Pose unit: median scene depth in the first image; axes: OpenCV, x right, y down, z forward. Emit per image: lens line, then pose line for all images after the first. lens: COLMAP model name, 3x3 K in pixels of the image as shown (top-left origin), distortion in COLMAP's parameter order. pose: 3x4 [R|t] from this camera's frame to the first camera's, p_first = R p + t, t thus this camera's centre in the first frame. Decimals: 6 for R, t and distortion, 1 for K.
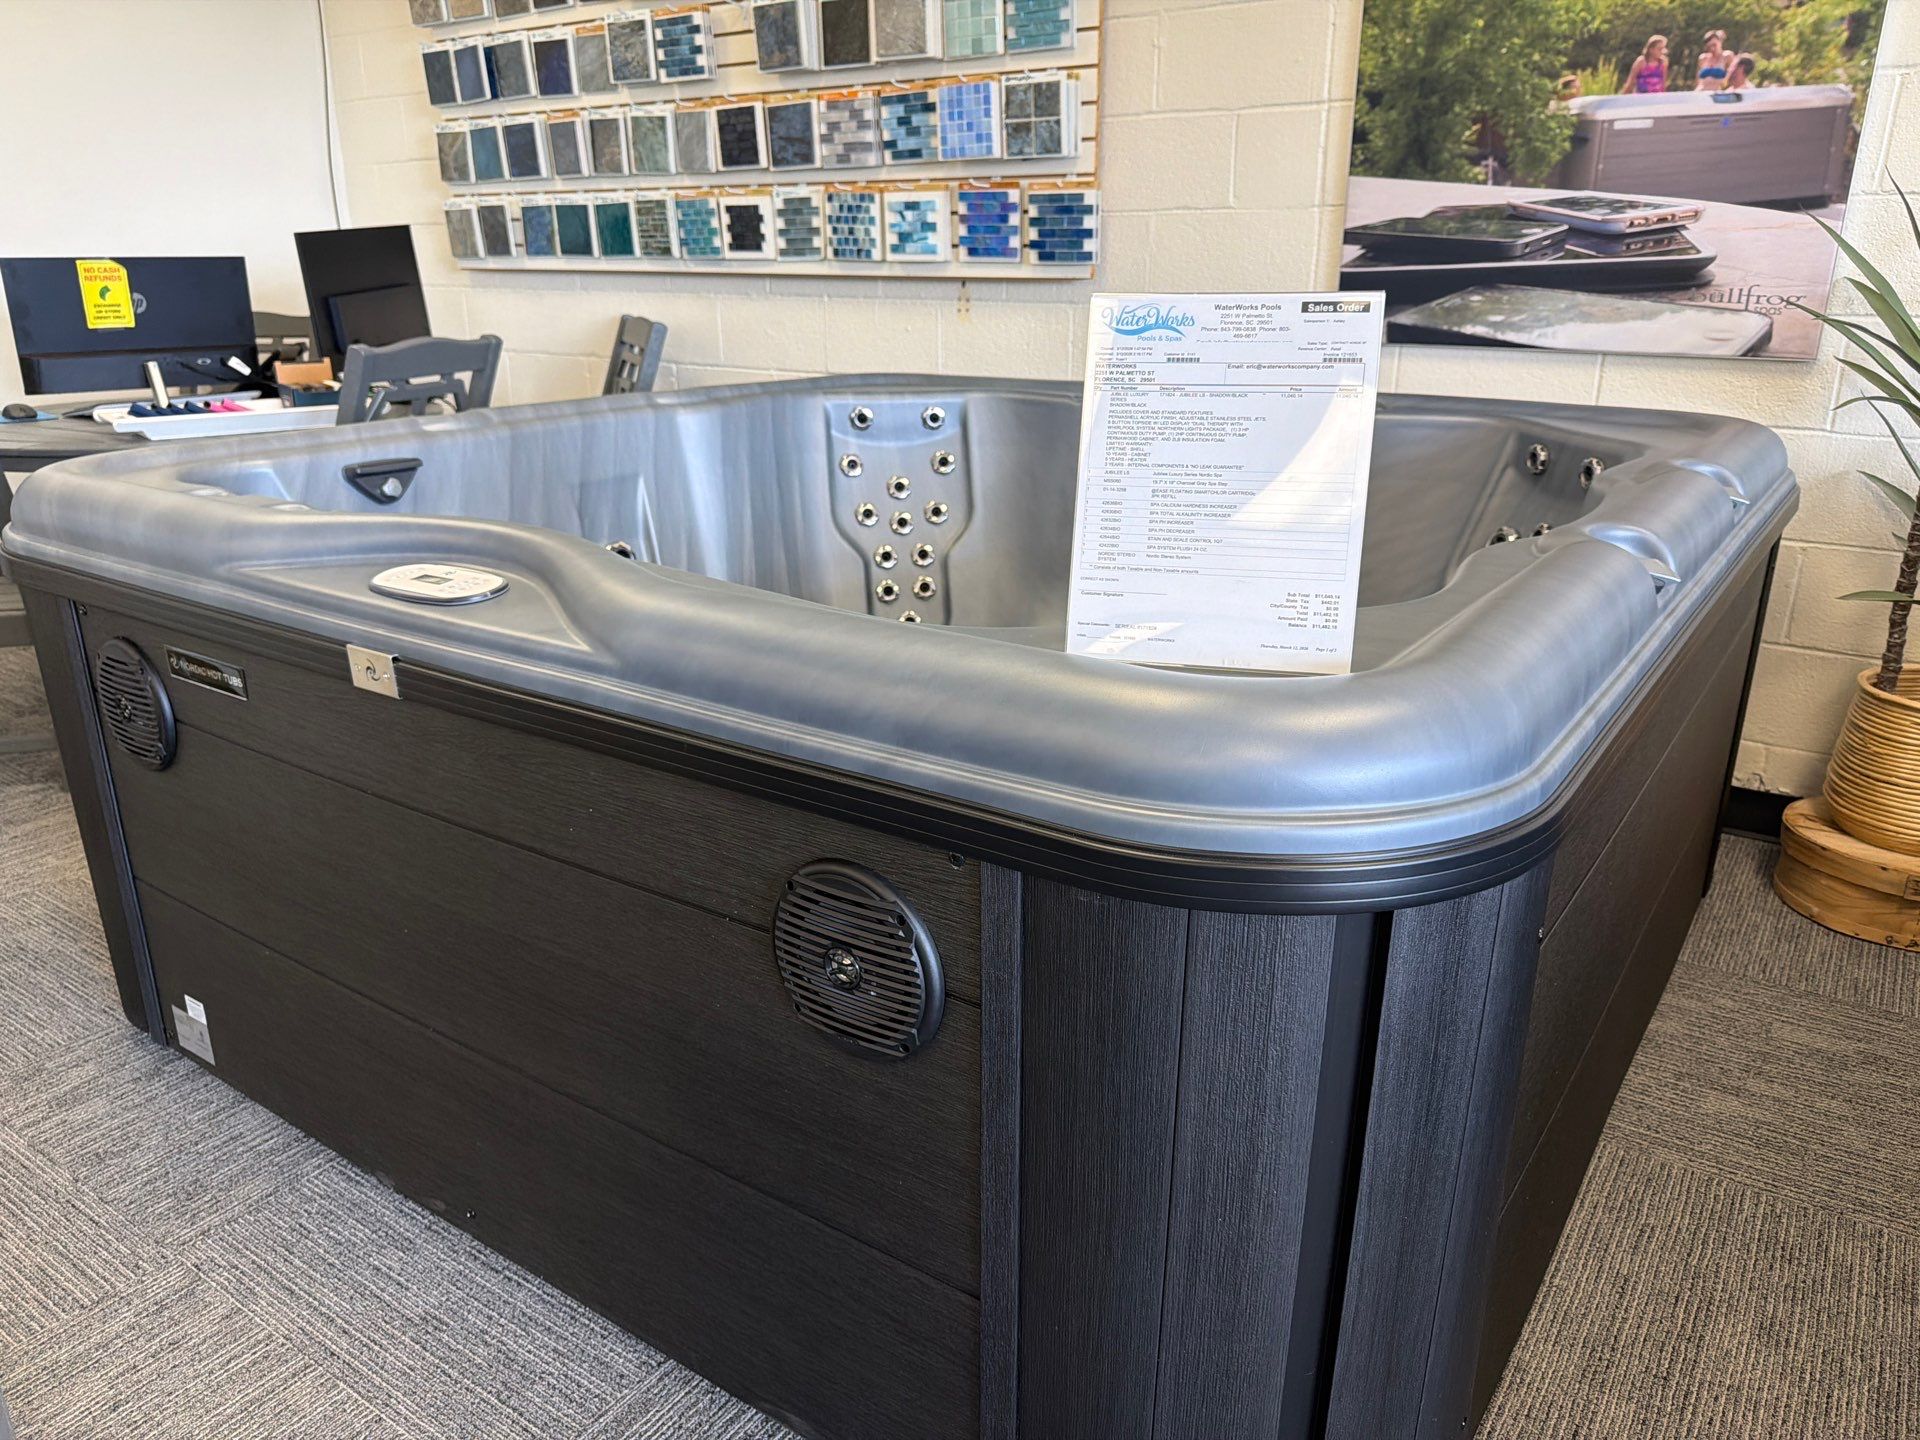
lens RADIAL K [[1367.8, 0, 958.4], [0, 1367.8, 731.0], [0, 0, 1]] dist [0.007922, -0.015260]
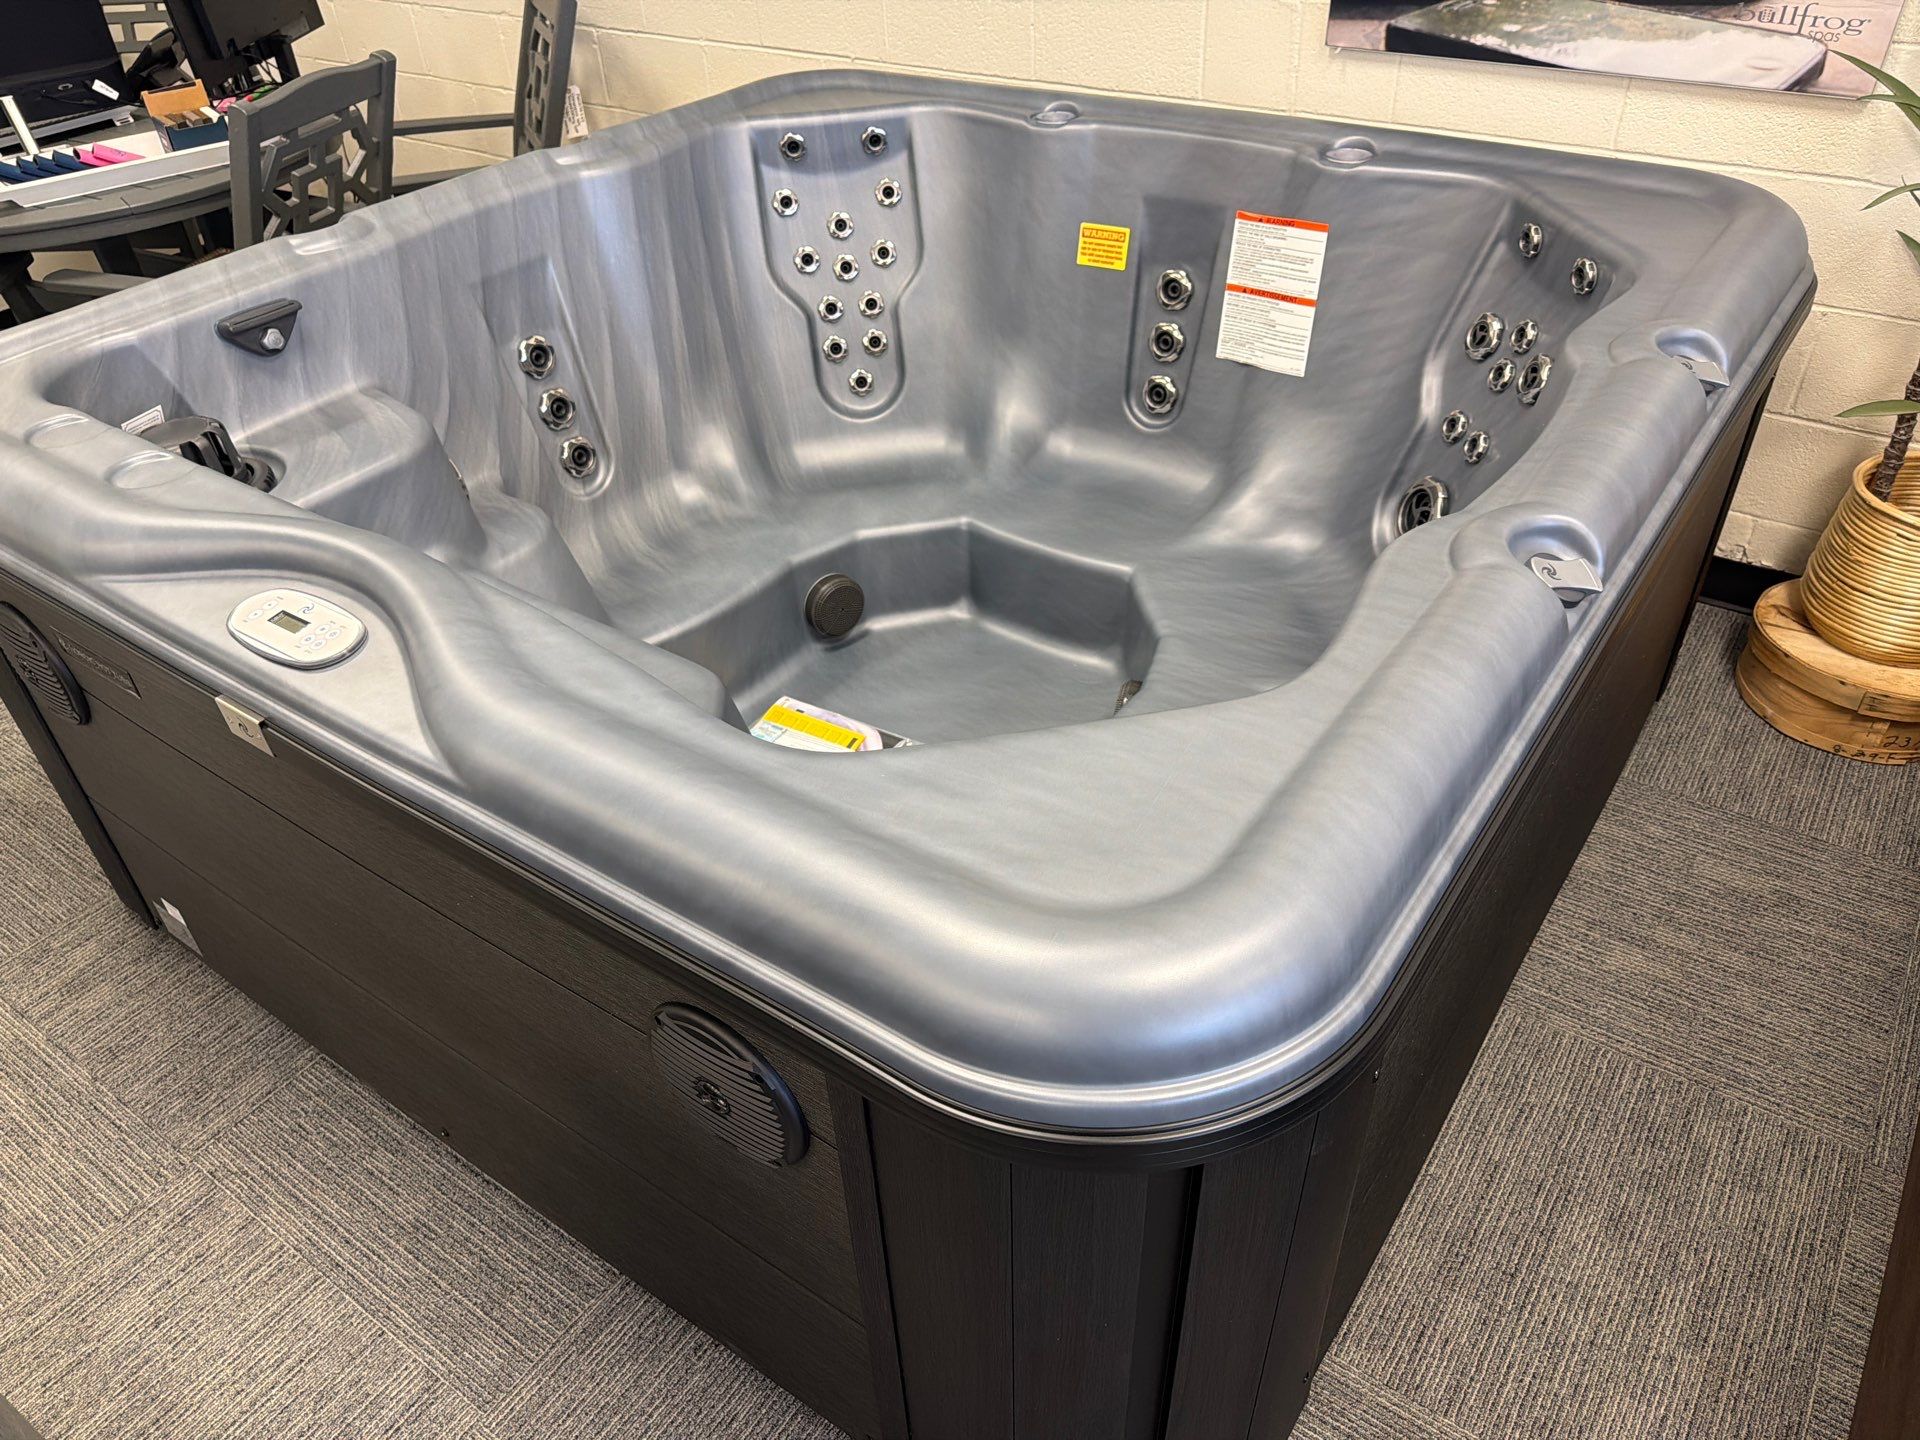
lens RADIAL K [[1367.8, 0, 950.8], [0, 1367.8, 728.3], [0, 0, 1]] dist [0.007922, -0.015260]
pose [[0.999160, -0.027471, -0.030424, 0.059890], [0.035730, 0.947446, 0.317914, -0.185705], [0.020092, -0.318734, 0.947631, 0.041460]]
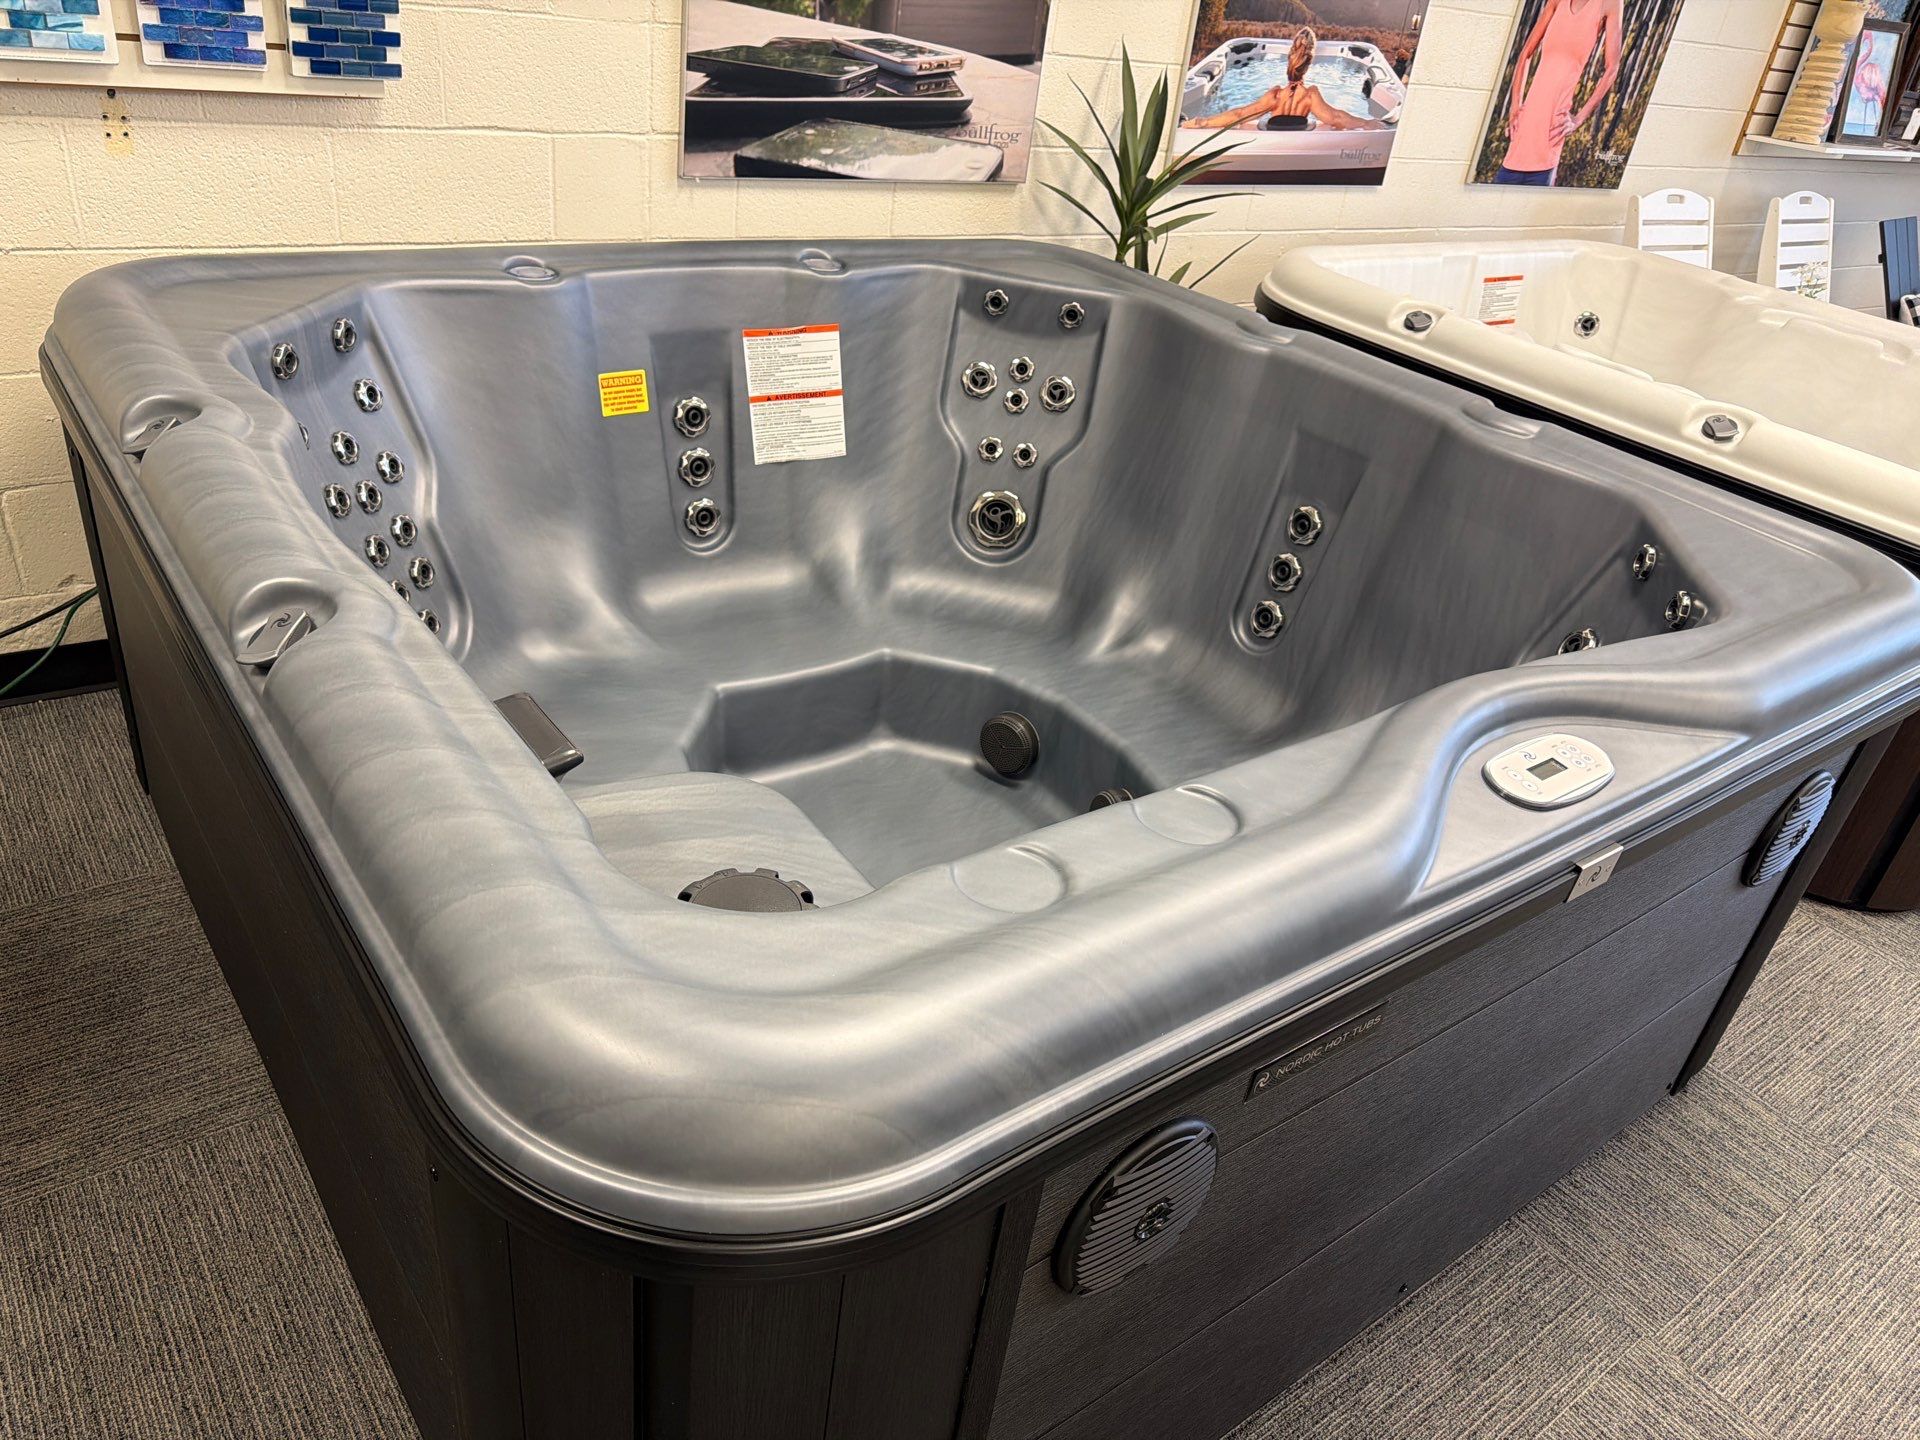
lens RADIAL K [[1367.8, 0, 967.1], [0, 1367.8, 725.9], [0, 0, 1]] dist [0.007922, -0.015260]
pose [[0.305896, -0.447371, 0.840408, -0.734687], [0.188129, 0.893720, 0.407274, -0.344251], [-0.933292, 0.033522, 0.357549, 0.580189]]
